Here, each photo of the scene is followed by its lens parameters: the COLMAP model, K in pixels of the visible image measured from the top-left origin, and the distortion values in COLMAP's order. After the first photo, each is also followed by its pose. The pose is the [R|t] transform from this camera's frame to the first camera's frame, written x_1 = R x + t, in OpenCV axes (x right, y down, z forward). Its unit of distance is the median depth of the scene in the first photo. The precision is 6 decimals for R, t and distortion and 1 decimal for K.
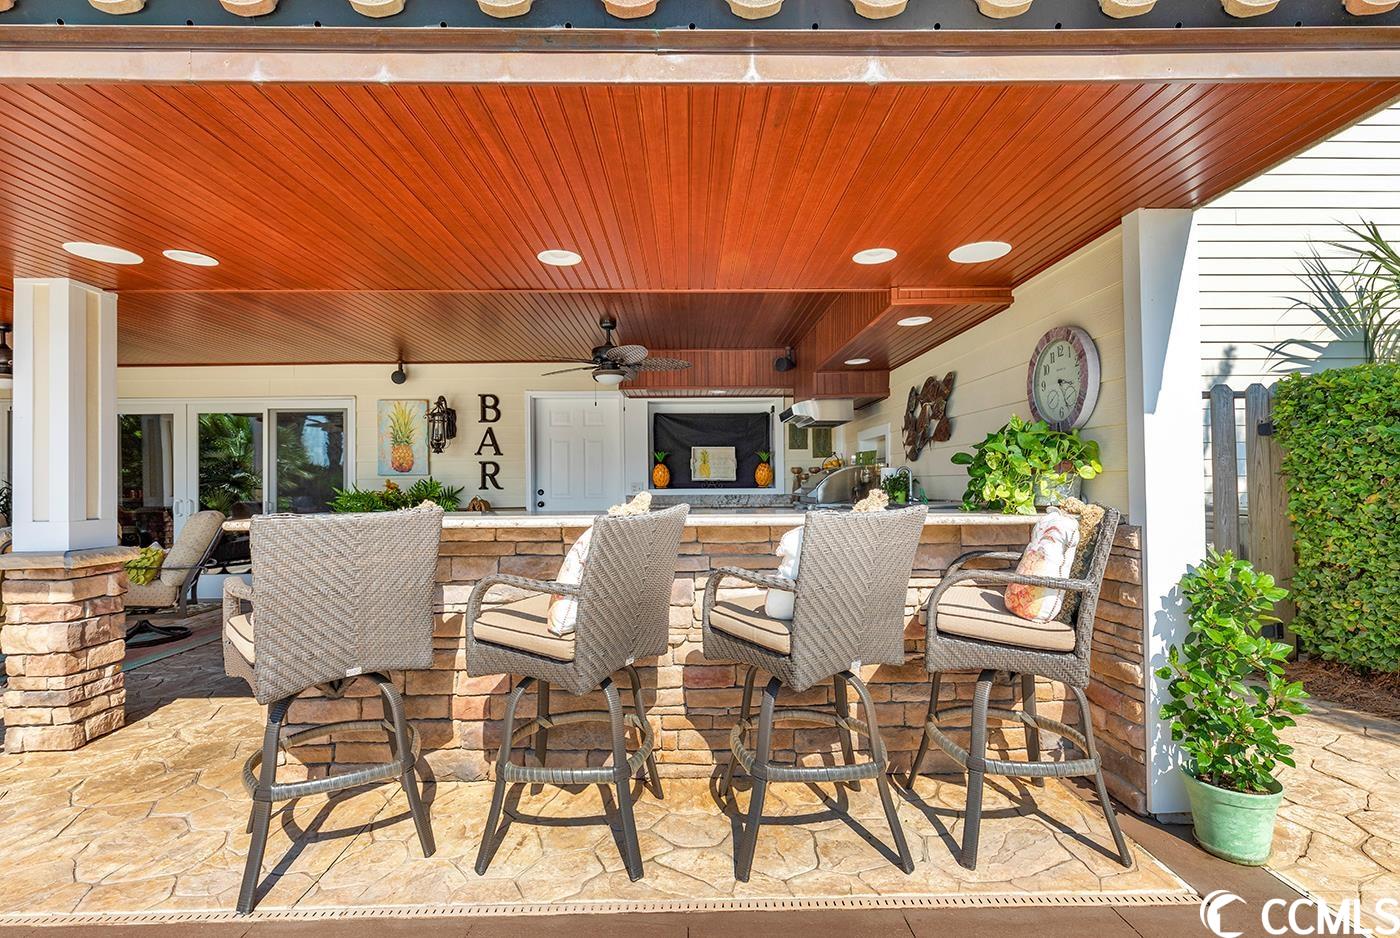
lens RADIAL K [[631.2, 0, 700.0], [0, 631.2, 469.0], [0, 0, 1]] dist [0.000972, -0.000037]
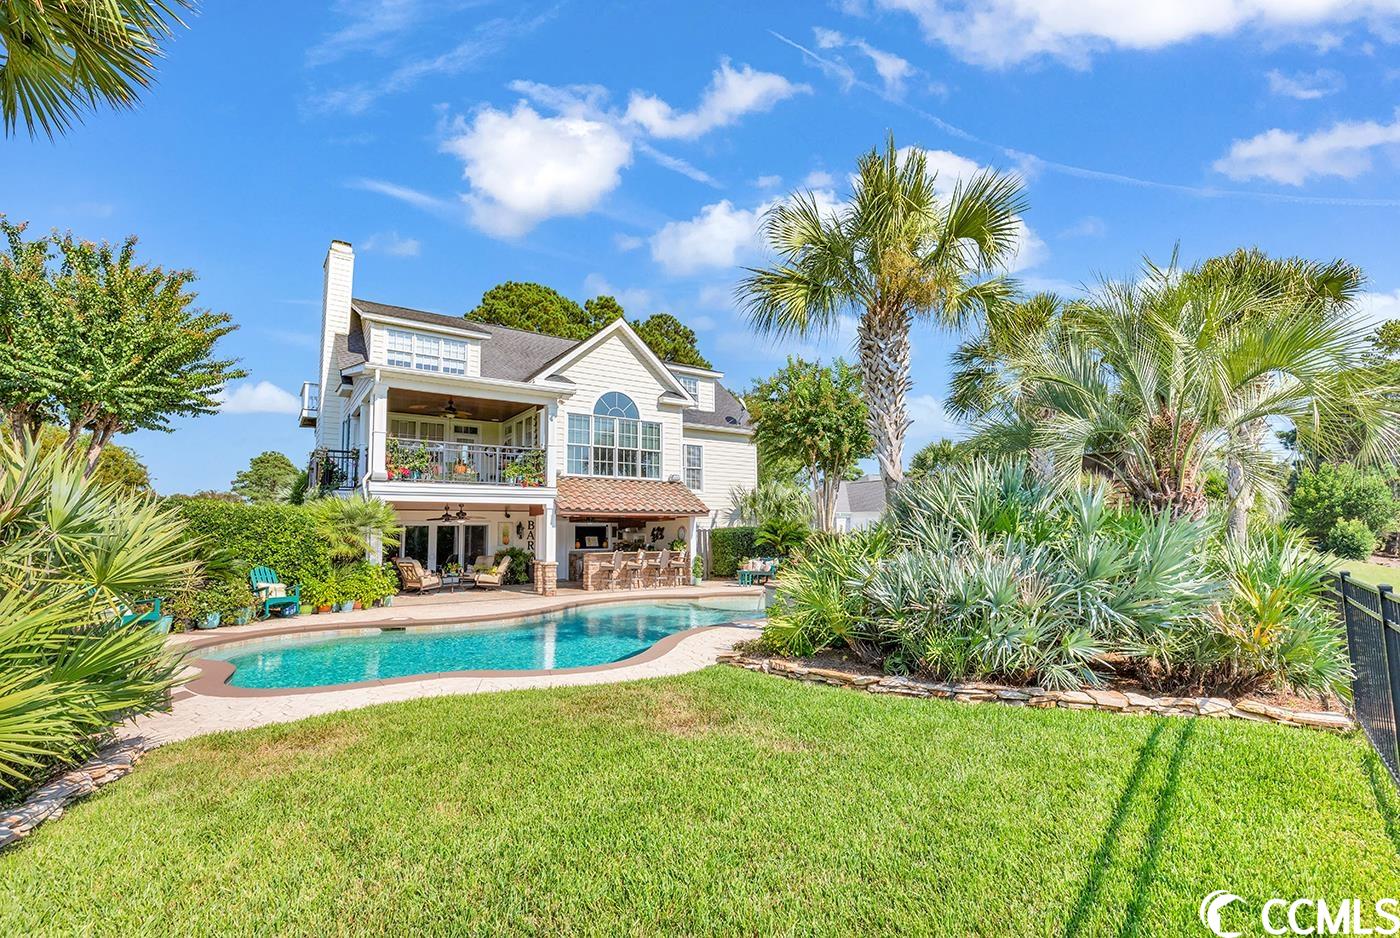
lens RADIAL K [[631.2, 0, 700.0], [0, 631.2, 469.0], [0, 0, 1]] dist [0.000972, -0.000037]
pose [[0.828209, 0.059136, 0.557291, -1.481208], [-0.007288, 0.995470, -0.094801, -0.082354], [-0.560372, 0.074453, 0.824888, -2.286844]]
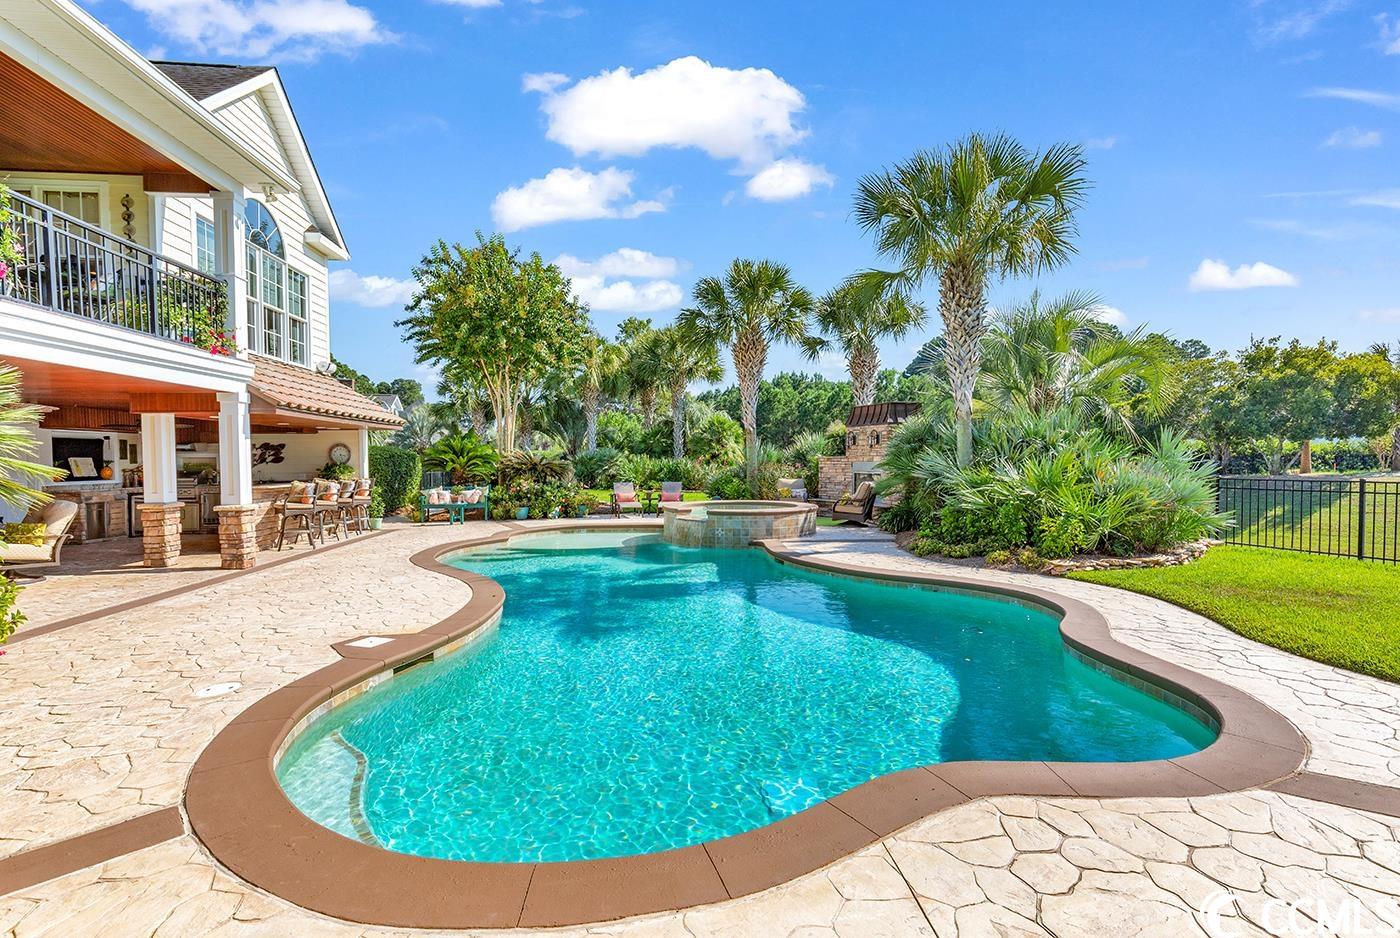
lens RADIAL K [[631.2, 0, 700.0], [0, 631.2, 469.0], [0, 0, 1]] dist [0.000972, -0.000037]
pose [[-0.095284, -0.006884, 0.995426, -1.962898], [-0.014415, 0.999881, 0.005534, -0.038284], [-0.995346, -0.013822, -0.095372, -0.576956]]
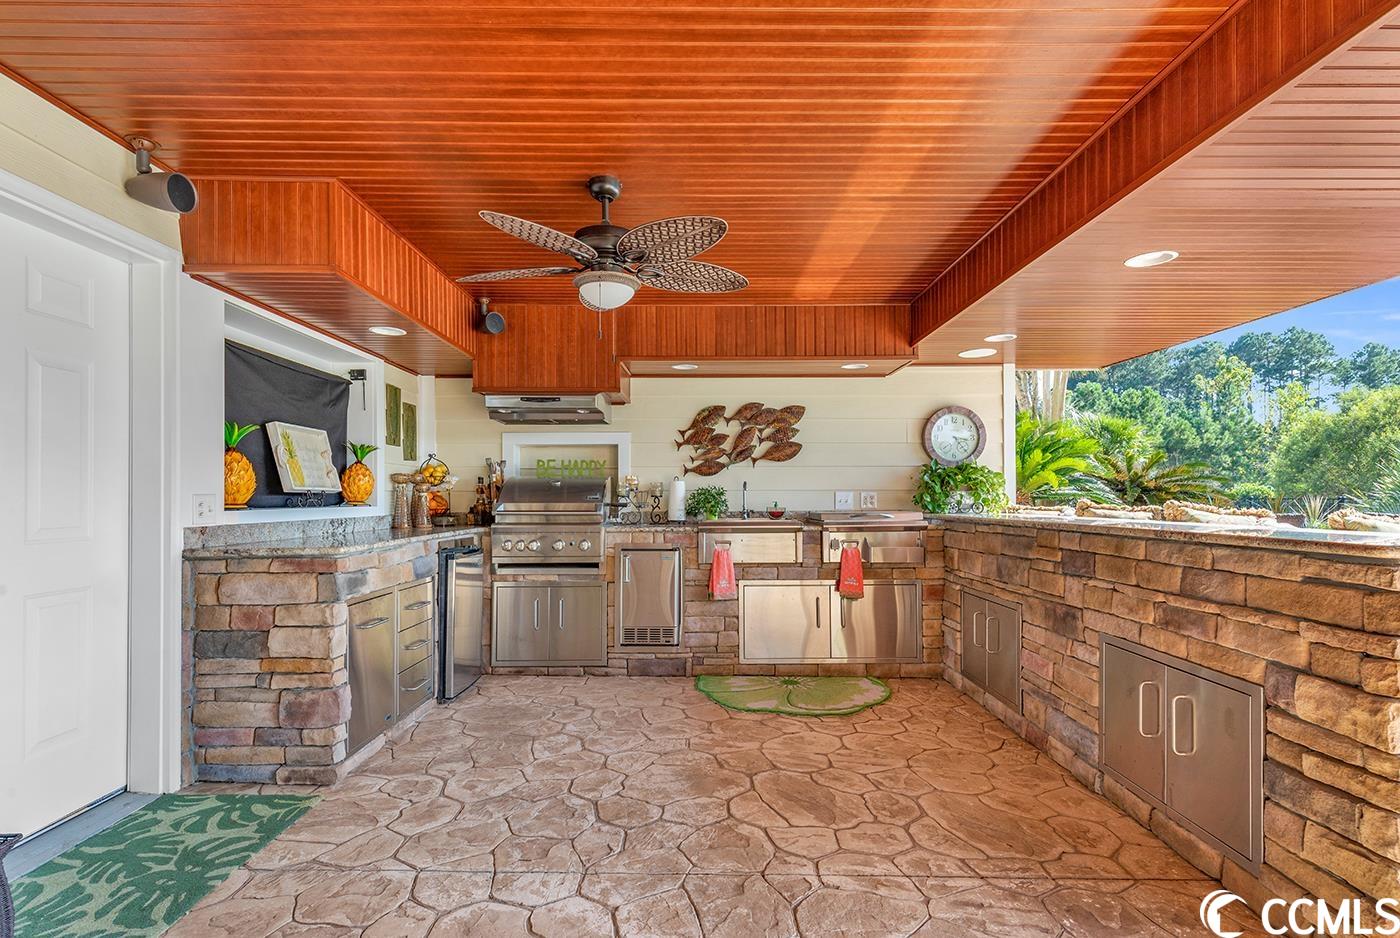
lens RADIAL K [[681.6, 0, 700.0], [0, 681.6, 469.0], [0, 0, 1]] dist [0.001144, 0.000096]
pose [[0.018477, 0.046491, 0.998748, -0.536178], [-0.017645, 0.998778, -0.046166, 0.019830], [-0.999674, -0.016769, 0.019274, 0.684541]]
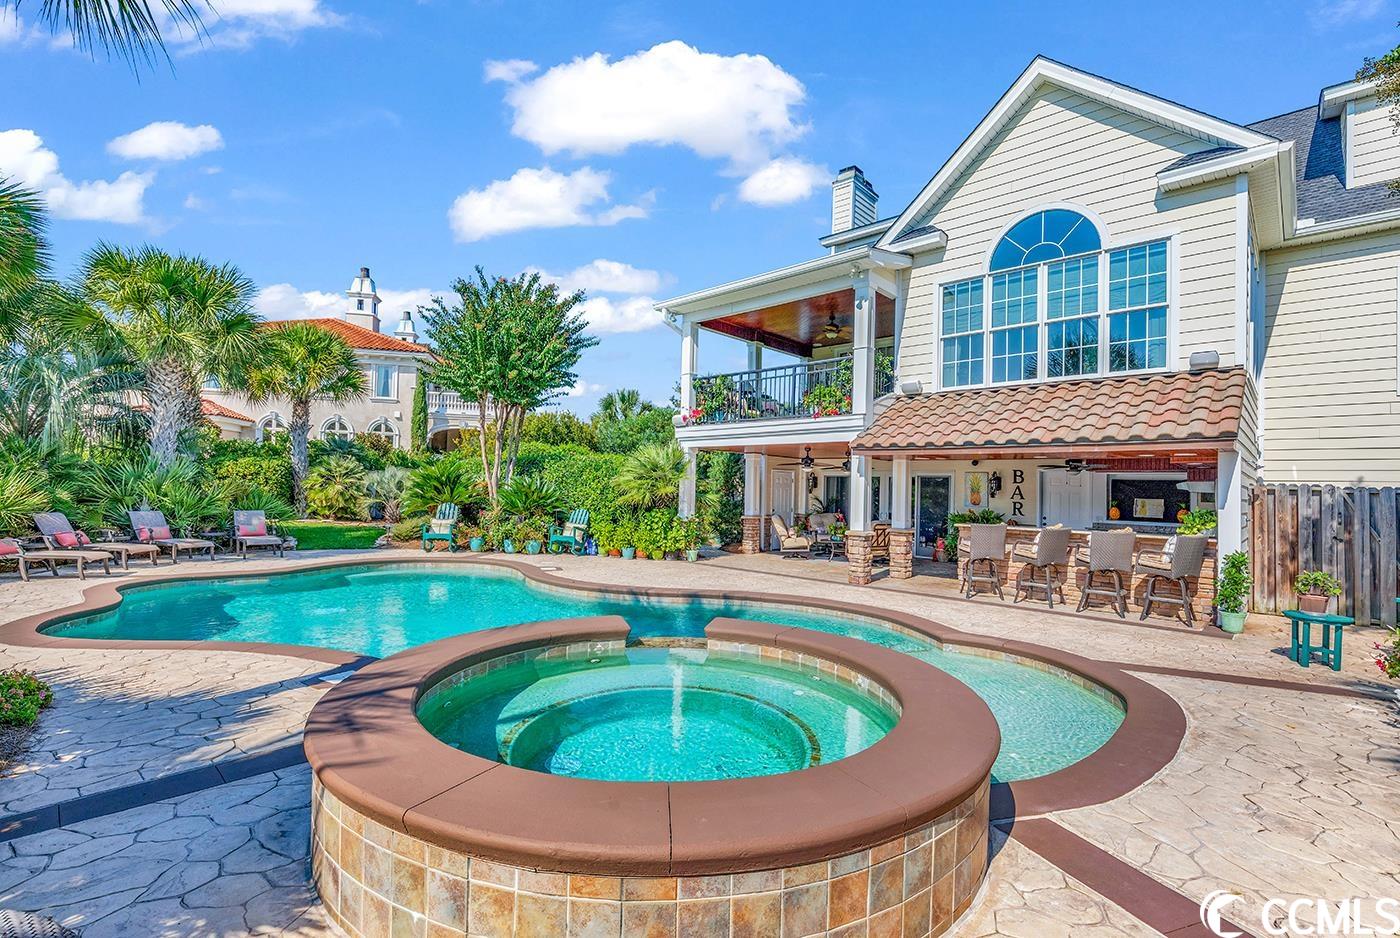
lens RADIAL K [[631.2, 0, 700.0], [0, 631.2, 469.0], [0, 0, 1]] dist [0.000972, -0.000037]
pose [[0.706774, 0.004072, -0.707427, 0.400435], [-0.017124, 0.999789, -0.011354, -0.079824], [0.707232, 0.020139, 0.706695, -1.221165]]
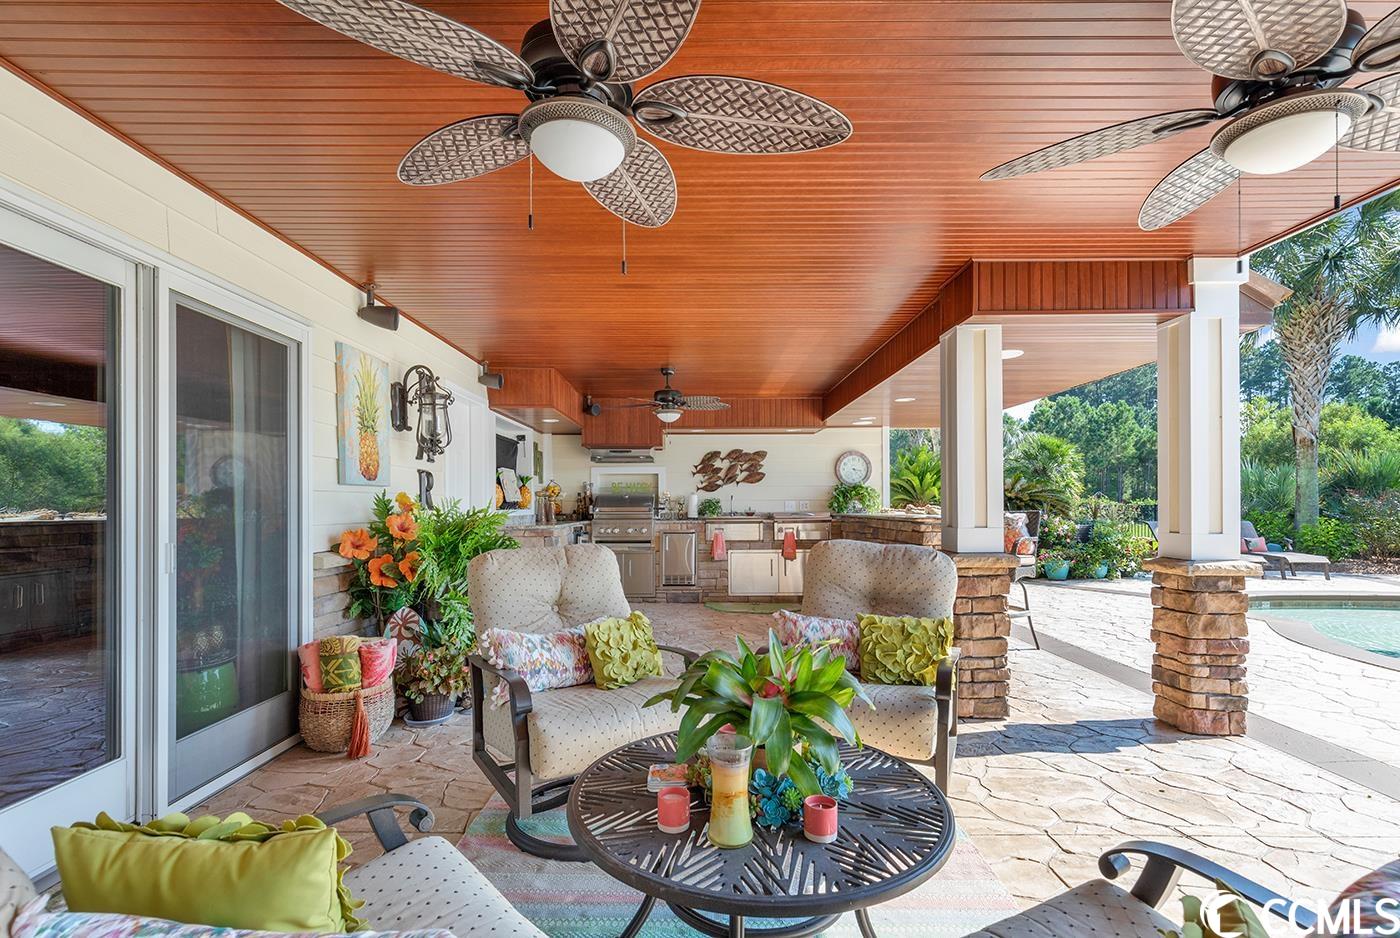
lens RADIAL K [[664.3, 0, 697.2], [0, 664.3, 504.6], [0, 0, 1]] dist [0.001411, 0.000179]
pose [[0.020716, 0.006442, 0.999765, -1.063941], [-0.016401, 0.999847, -0.006103, 0.025005], [-0.999651, -0.016271, 0.020819, 0.689322]]
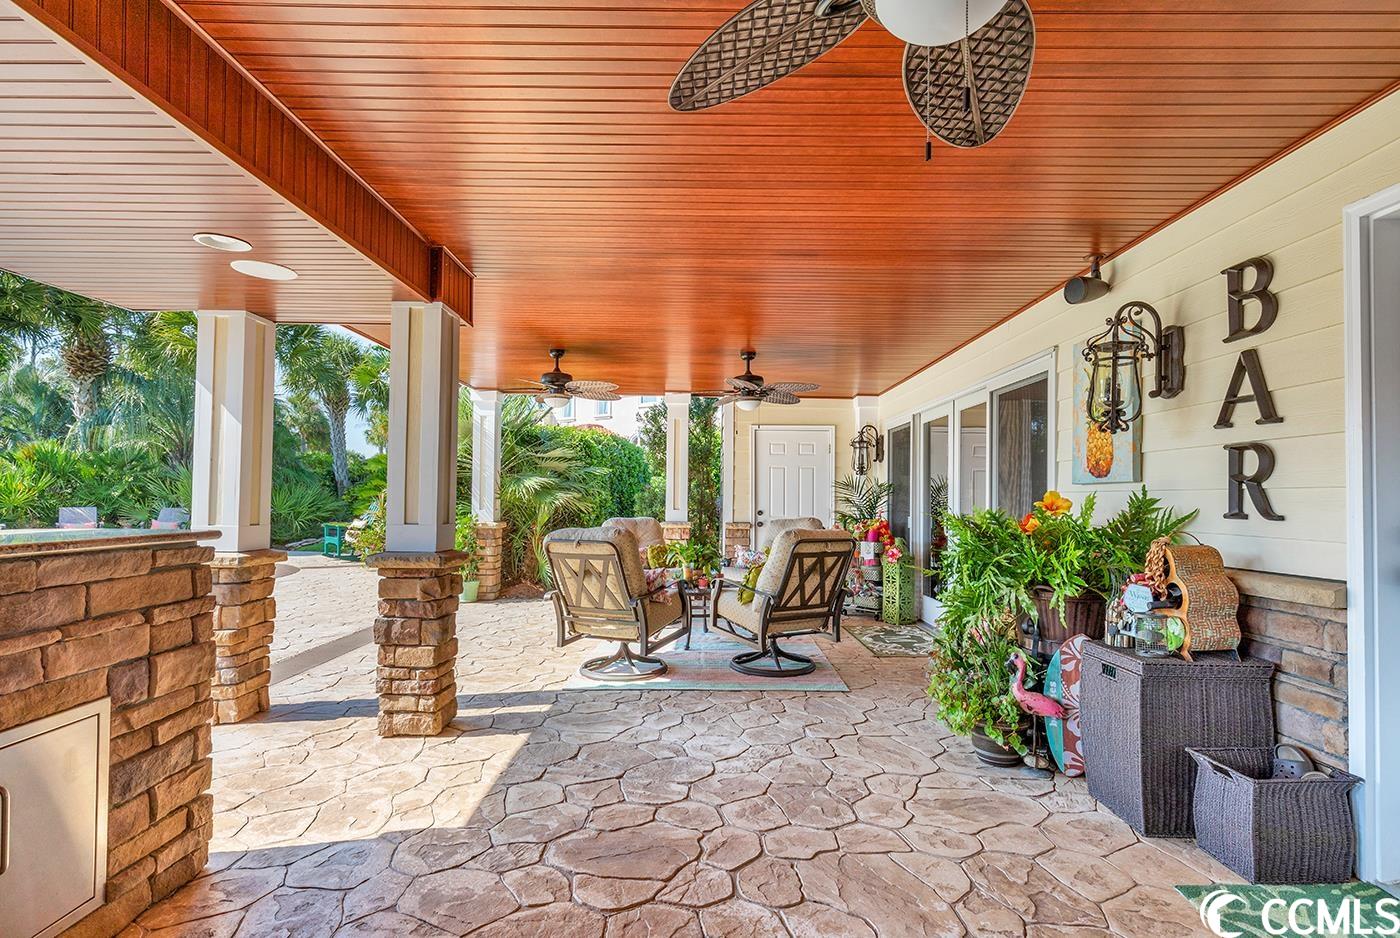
lens RADIAL K [[631.2, 0, 700.0], [0, 631.2, 469.0], [0, 0, 1]] dist [0.000972, -0.000037]
pose [[-0.029162, -0.036770, -0.998898, 0.037028], [0.007049, 0.999291, -0.036990, 0.014029], [0.999550, -0.008120, -0.028882, 0.696773]]
